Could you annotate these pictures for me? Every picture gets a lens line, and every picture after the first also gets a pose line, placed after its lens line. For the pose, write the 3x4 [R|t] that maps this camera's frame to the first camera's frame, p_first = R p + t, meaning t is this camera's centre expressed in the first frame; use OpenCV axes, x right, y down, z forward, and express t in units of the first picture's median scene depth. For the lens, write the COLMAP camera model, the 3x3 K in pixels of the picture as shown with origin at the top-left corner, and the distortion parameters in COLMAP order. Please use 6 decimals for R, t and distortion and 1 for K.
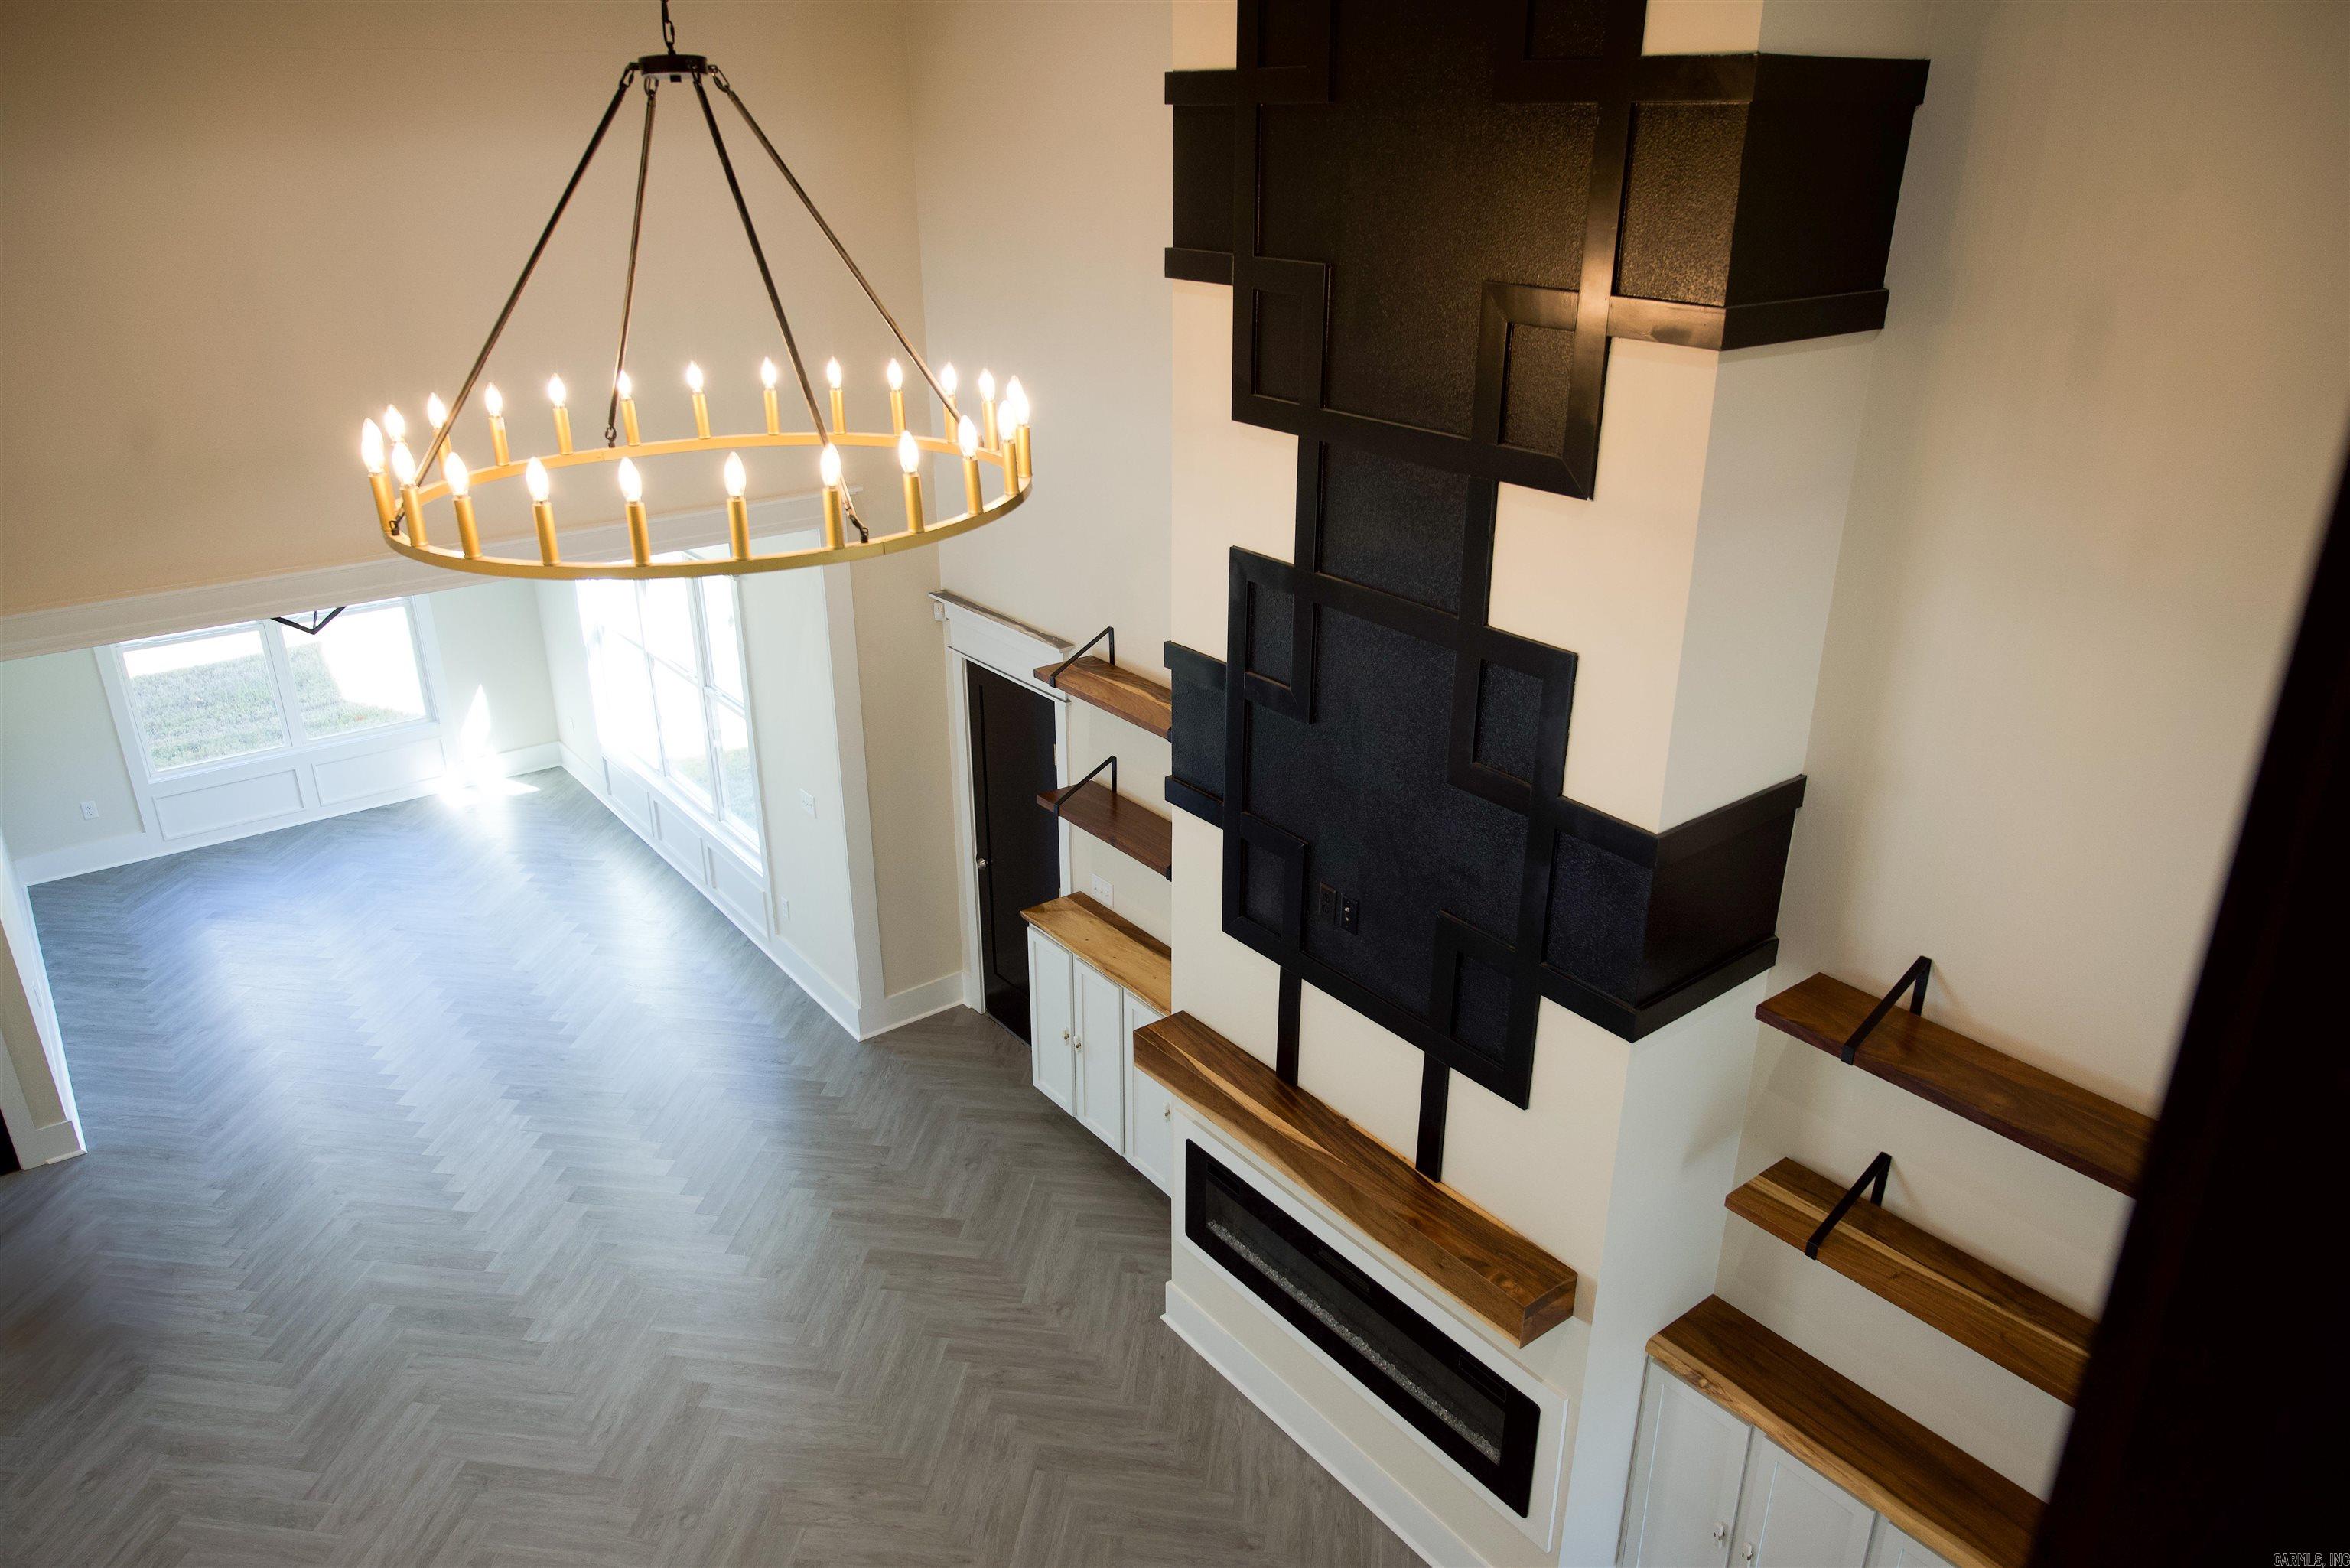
lens RADIAL K [[1588.3, 0, 1175.7], [0, 1588.3, 795.3], [0, 0, 1]] dist [-0.007127, 0.005737]
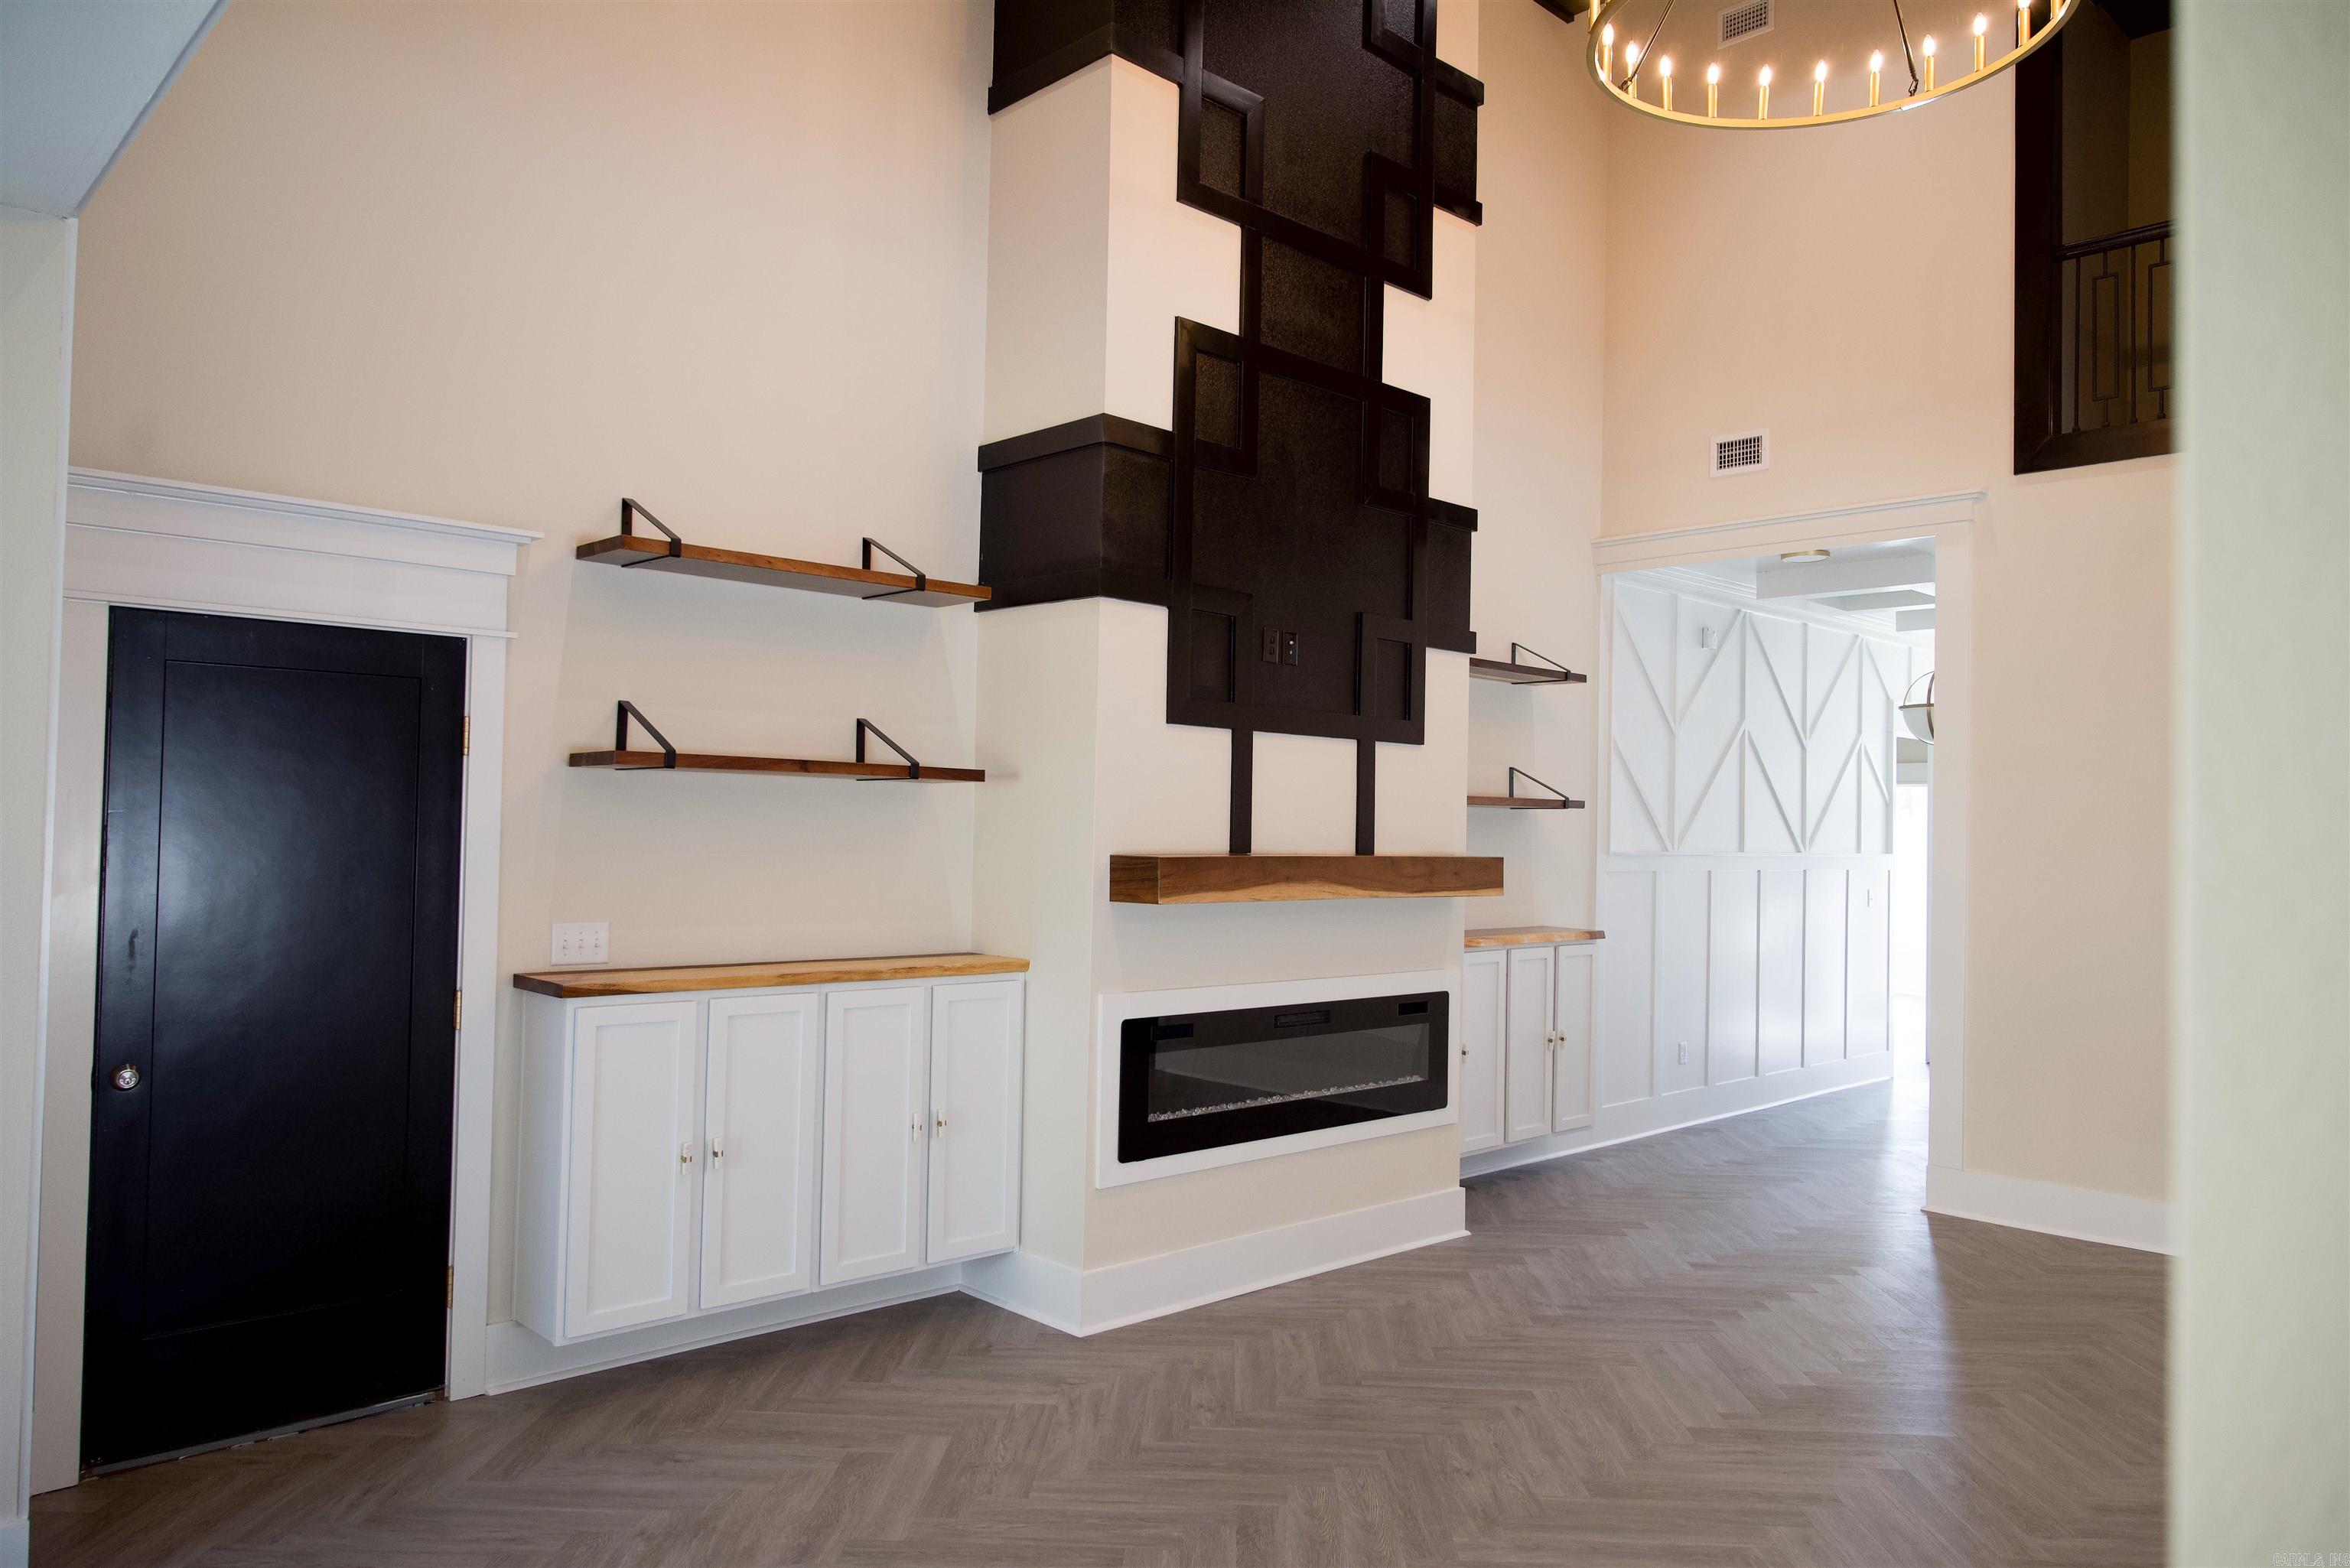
lens RADIAL K [[1588.3, 0, 1173.0], [0, 1588.3, 777.8], [0, 0, 1]] dist [-0.007127, 0.005737]
pose [[-0.110077, 0.039016, 0.993157, -1.026040], [0.376800, 0.926279, 0.005374, 0.126207], [-0.919731, 0.374813, -0.116663, 1.255147]]
